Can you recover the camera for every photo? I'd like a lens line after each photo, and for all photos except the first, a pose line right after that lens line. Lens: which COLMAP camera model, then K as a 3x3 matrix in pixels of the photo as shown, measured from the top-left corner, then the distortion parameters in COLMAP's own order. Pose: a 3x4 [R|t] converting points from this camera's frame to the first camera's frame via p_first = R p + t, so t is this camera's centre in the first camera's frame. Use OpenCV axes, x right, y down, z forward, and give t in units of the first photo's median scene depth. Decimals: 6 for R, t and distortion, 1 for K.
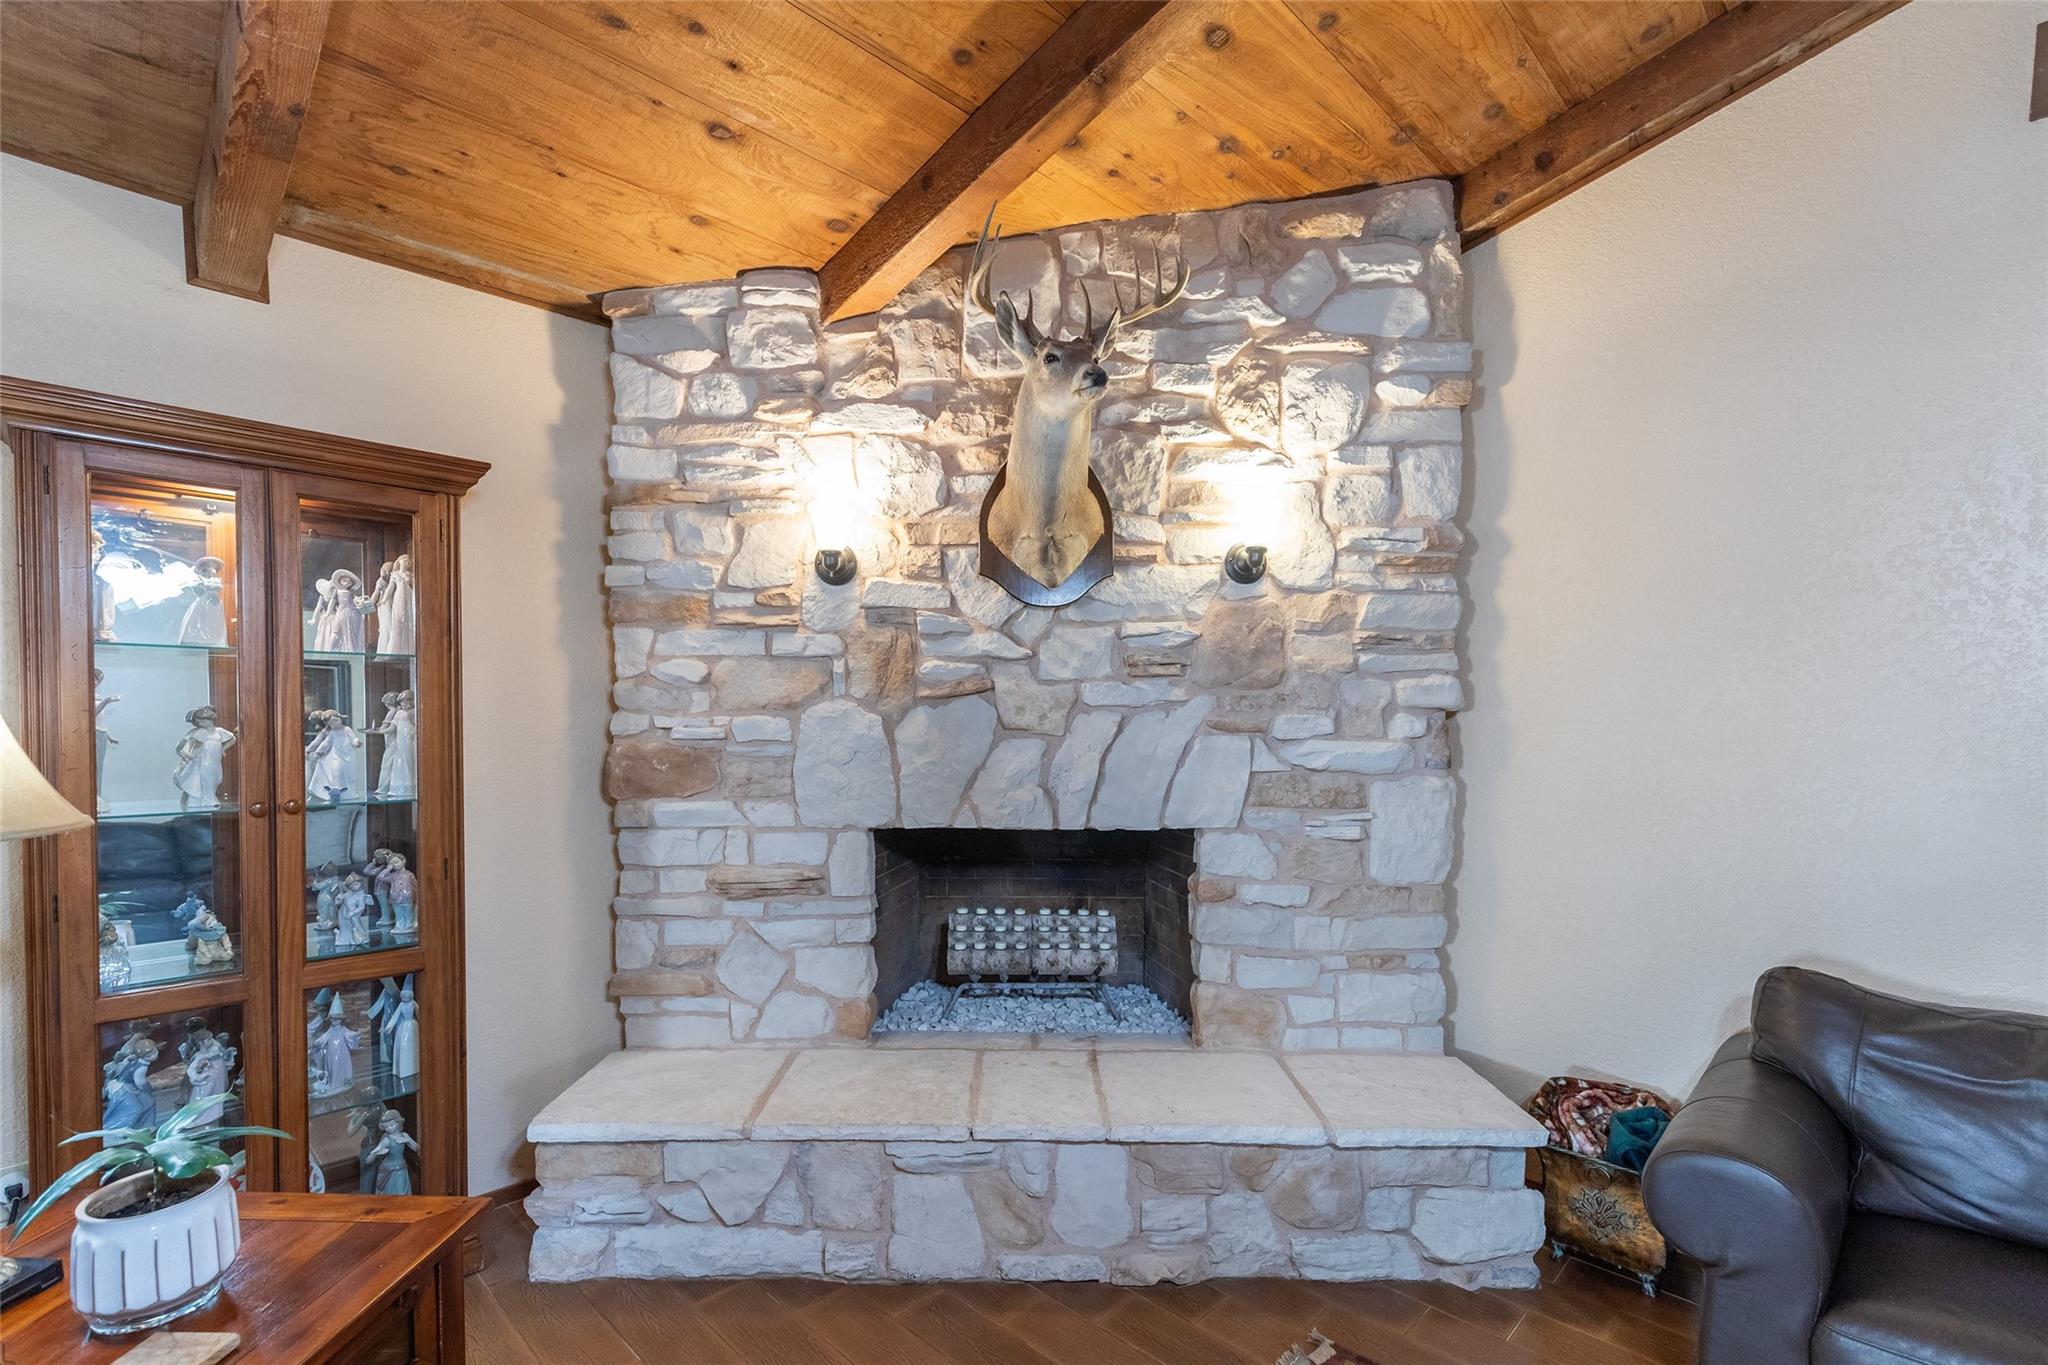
lens RADIAL K [[921.3, 0, 1018.7], [0, 921.3, 742.2], [0, 0, 1]] dist [0.007193, 0.000965]
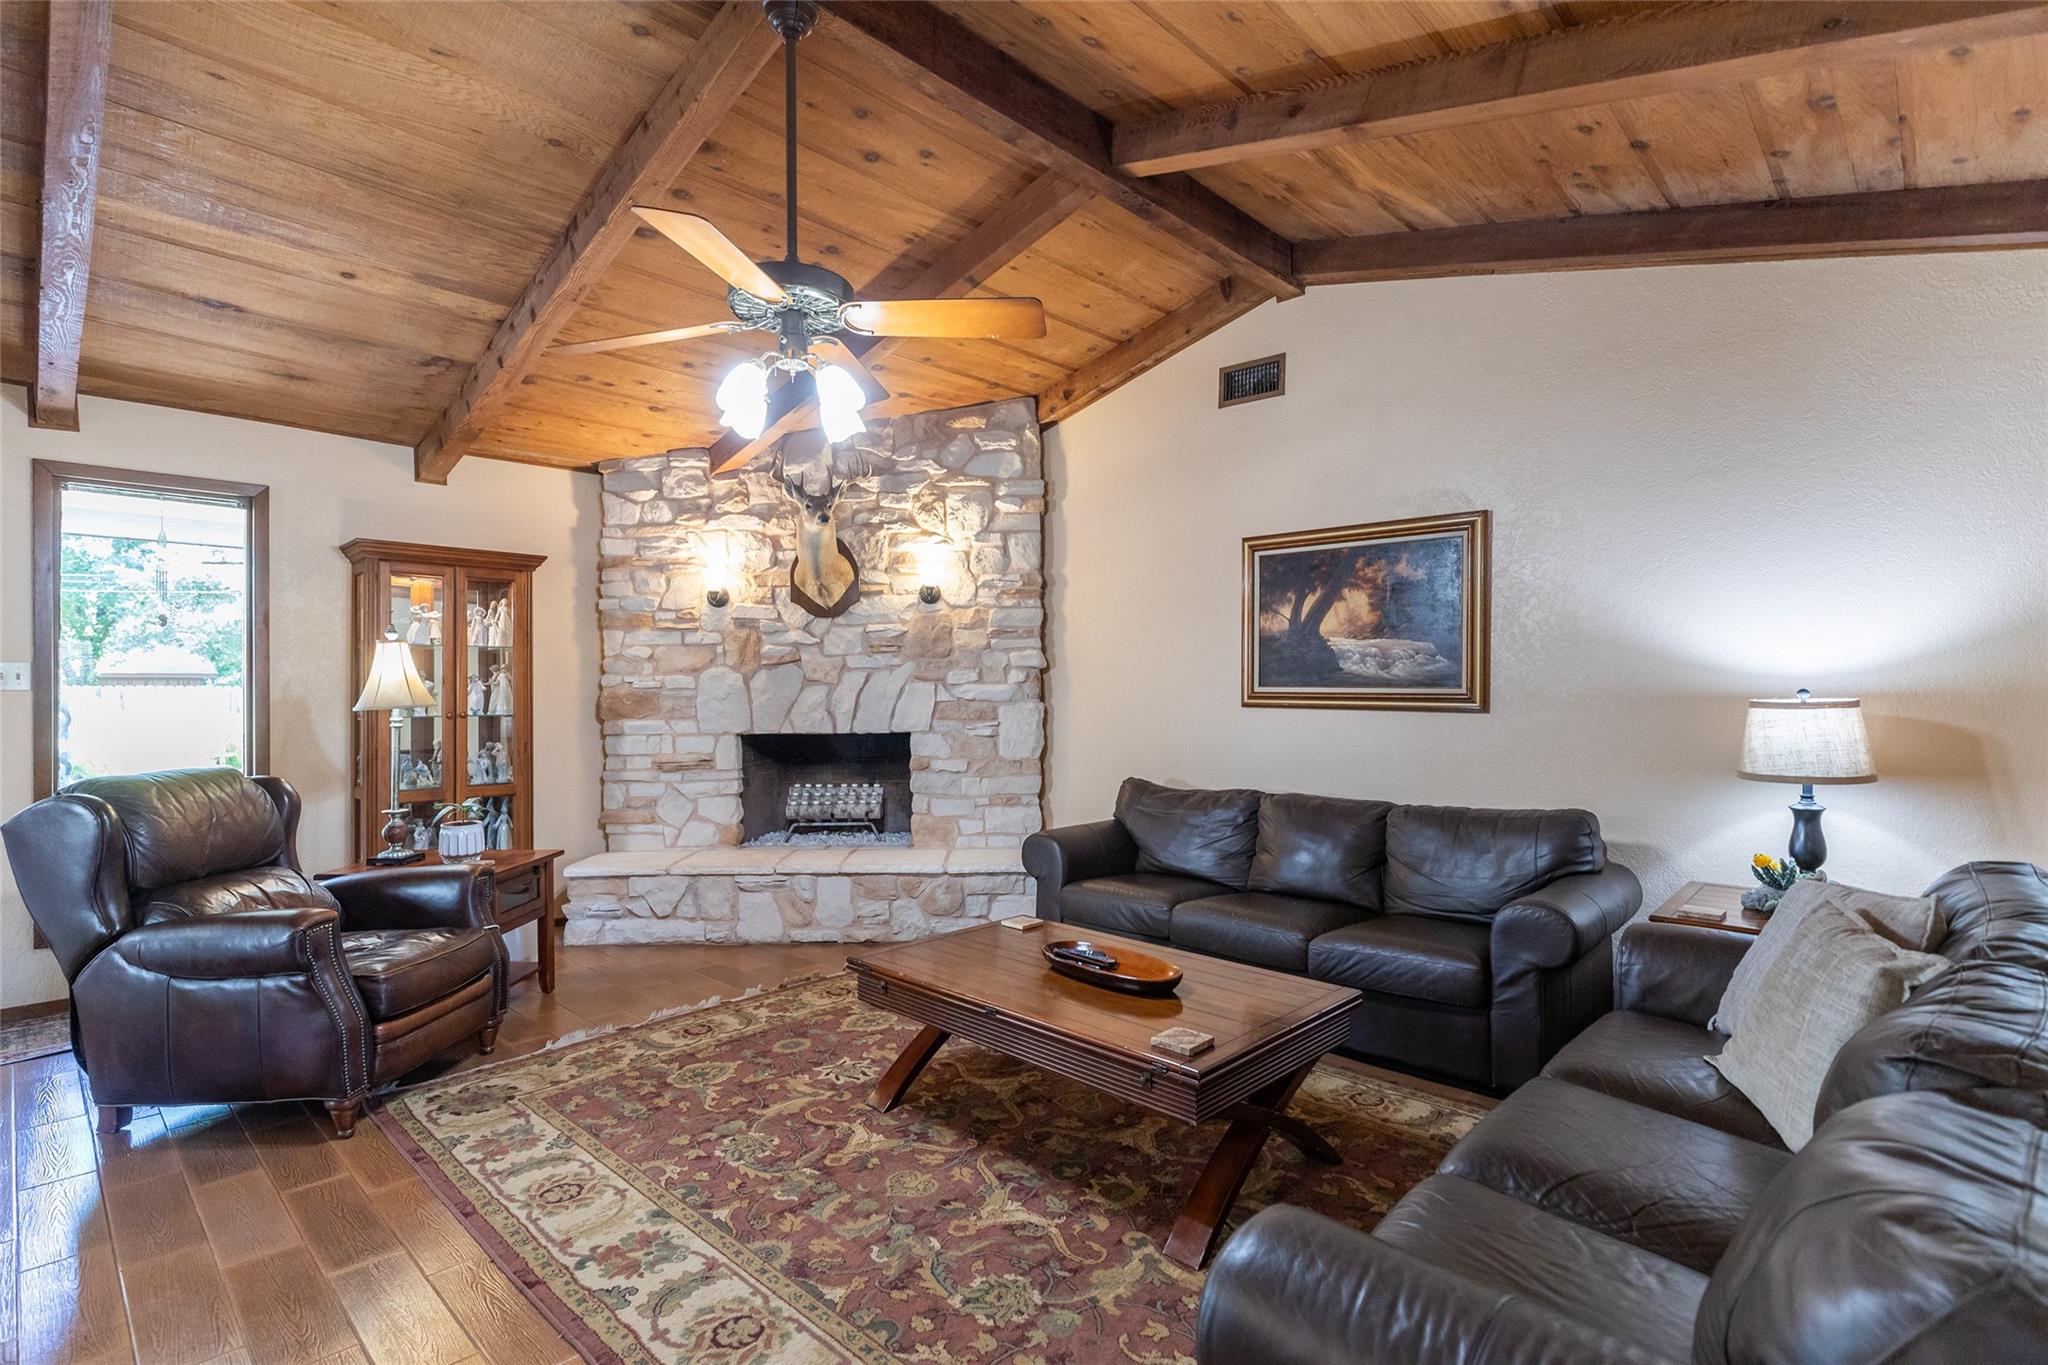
lens RADIAL K [[981.6, 0, 1014.5], [0, 981.6, 689.0], [0, 0, 1]] dist [0.004462, -0.000563]
pose [[0.999906, -0.013313, 0.003346, 0.414740], [0.013437, 0.999106, -0.040072, 0.091779], [-0.002810, 0.040113, 0.999191, -1.055554]]
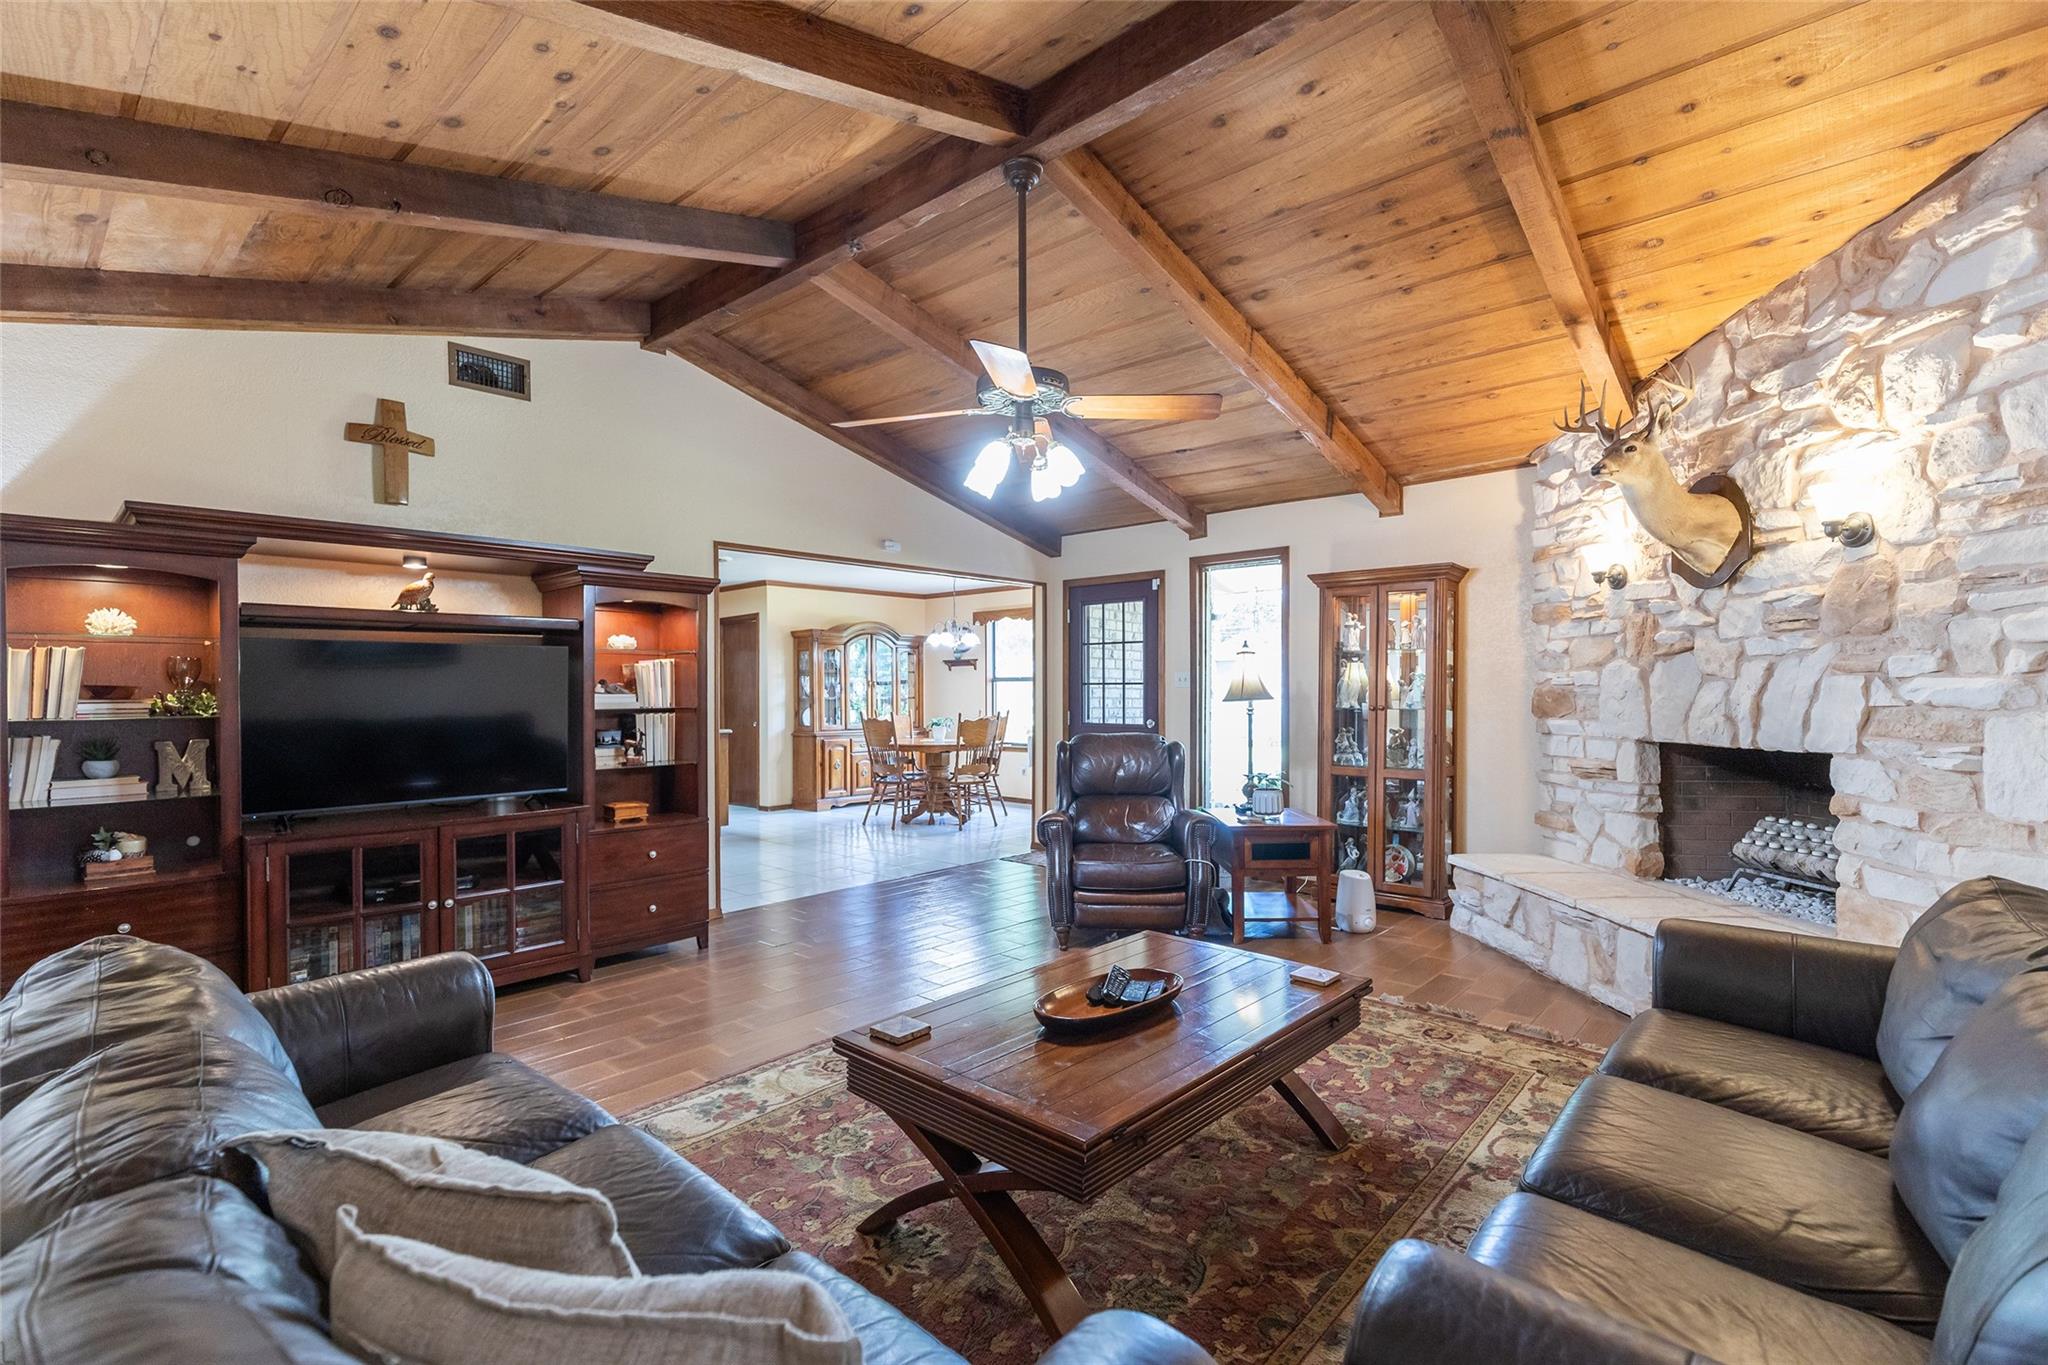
lens RADIAL K [[921.3, 0, 1012.7], [0, 921.3, 687.3], [0, 0, 1]] dist [0.007193, 0.000965]
pose [[0.028736, -0.011480, -0.999521, 1.409624], [-0.036793, 0.999244, -0.012535, 0.063457], [0.998910, 0.037136, 0.028292, -0.112900]]
